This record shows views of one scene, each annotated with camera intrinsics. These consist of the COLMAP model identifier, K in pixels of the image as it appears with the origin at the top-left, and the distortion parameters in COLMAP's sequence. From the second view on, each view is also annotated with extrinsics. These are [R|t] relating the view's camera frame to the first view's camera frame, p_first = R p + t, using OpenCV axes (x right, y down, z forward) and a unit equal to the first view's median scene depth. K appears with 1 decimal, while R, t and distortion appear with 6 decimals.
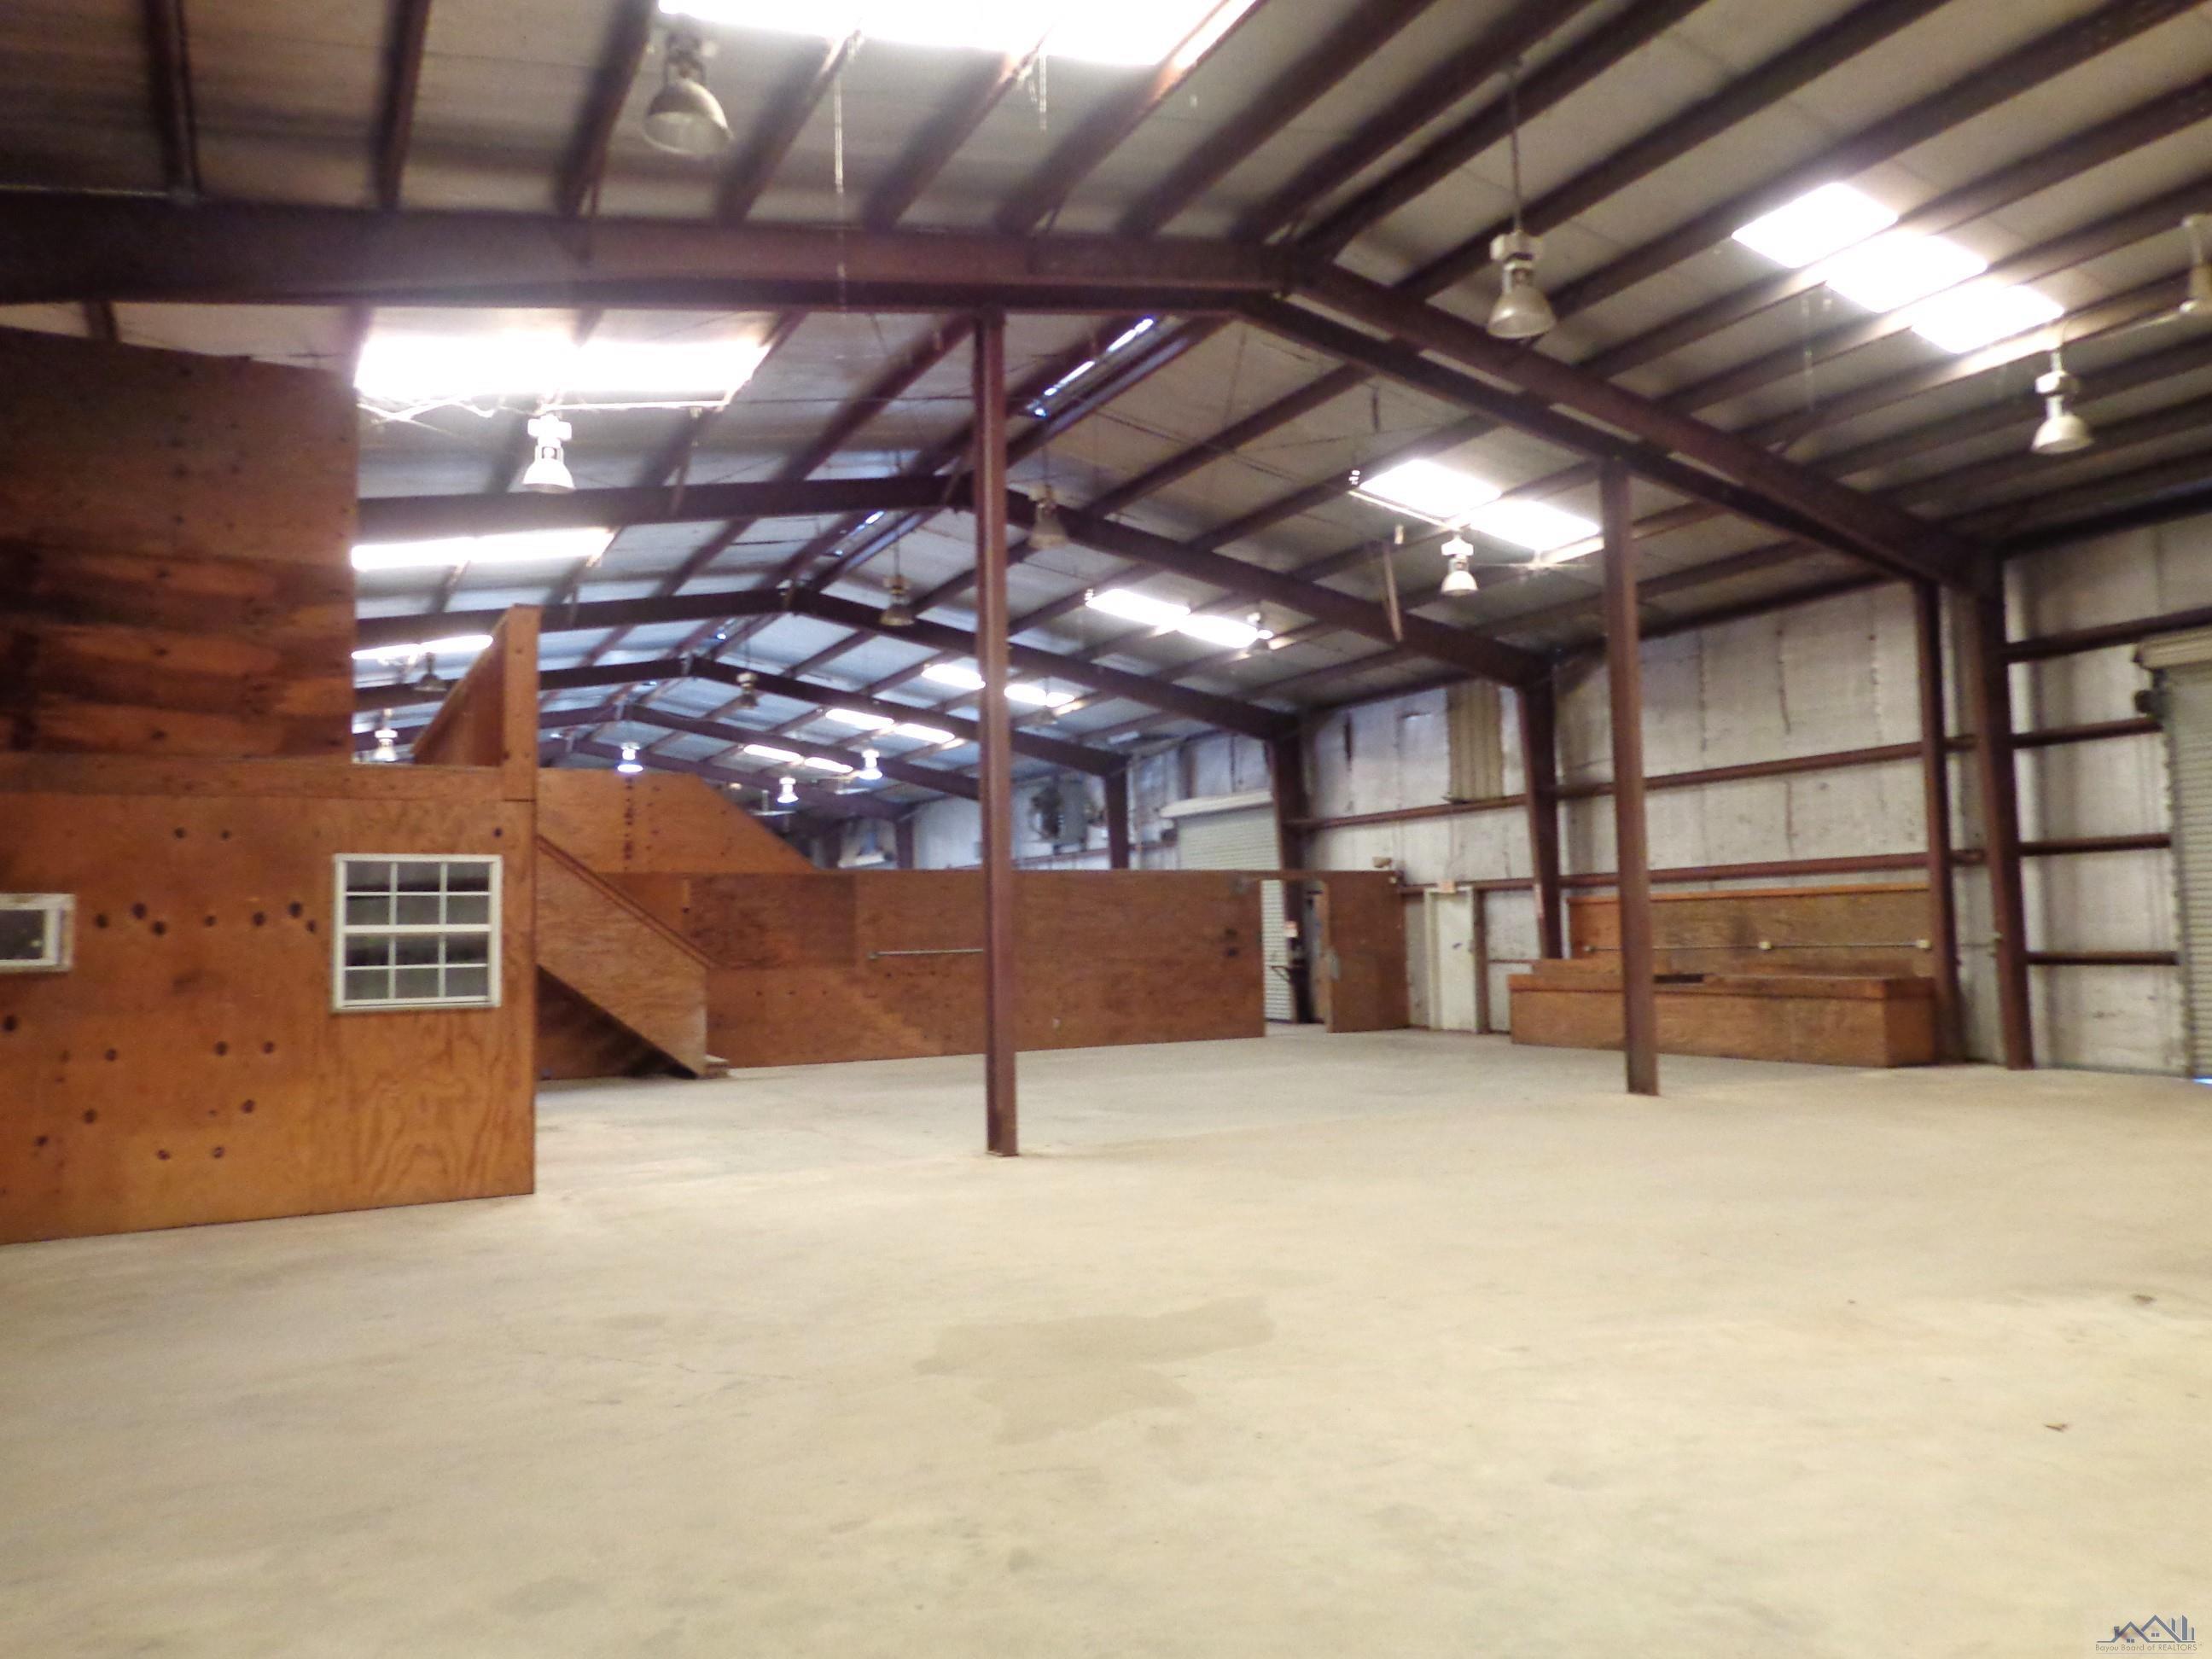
lens RADIAL K [[1555.9, 0, 1099.0], [0, 1555.9, 830.2], [0, 0, 1]] dist [0.005948, 0.000245]
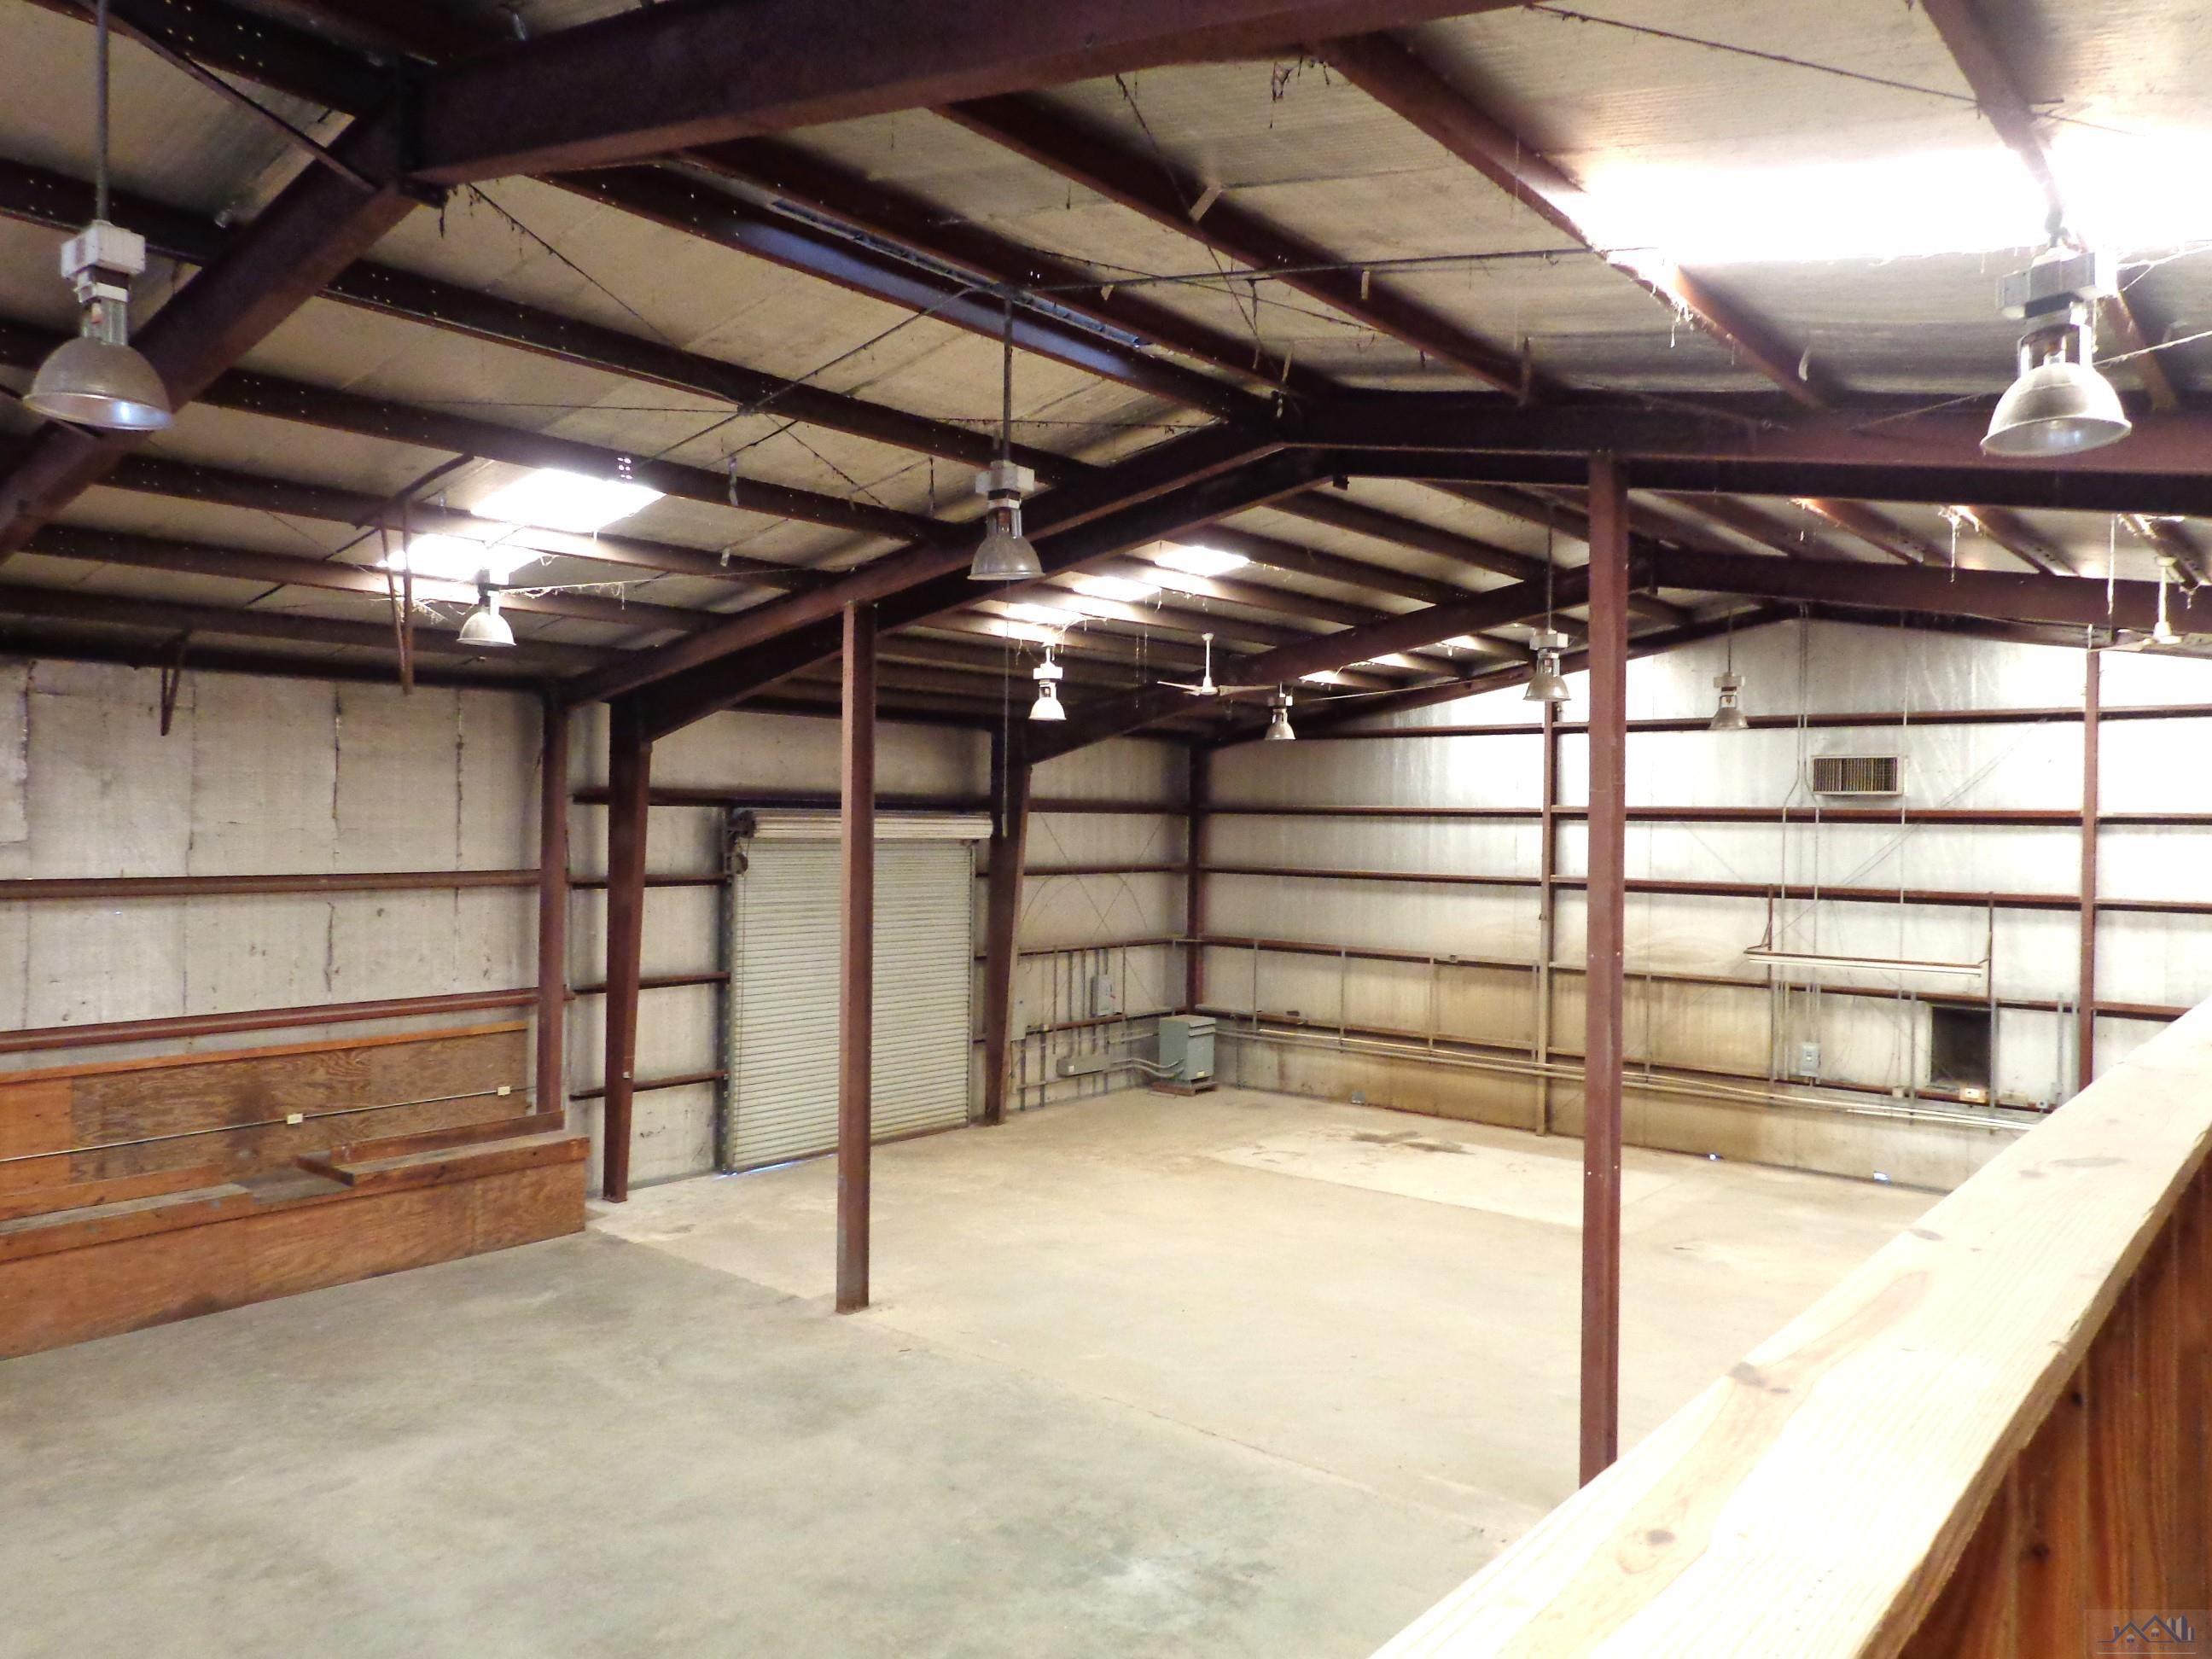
lens RADIAL K [[1555.9, 0, 1096.3], [0, 1555.9, 827.2], [0, 0, 1]] dist [0.005948, 0.000245]
pose [[-0.362387, 0.015417, 0.931900, -0.438425], [-0.069110, 0.996666, -0.043363, -0.063901], [-0.929462, -0.080118, -0.360114, 0.964130]]
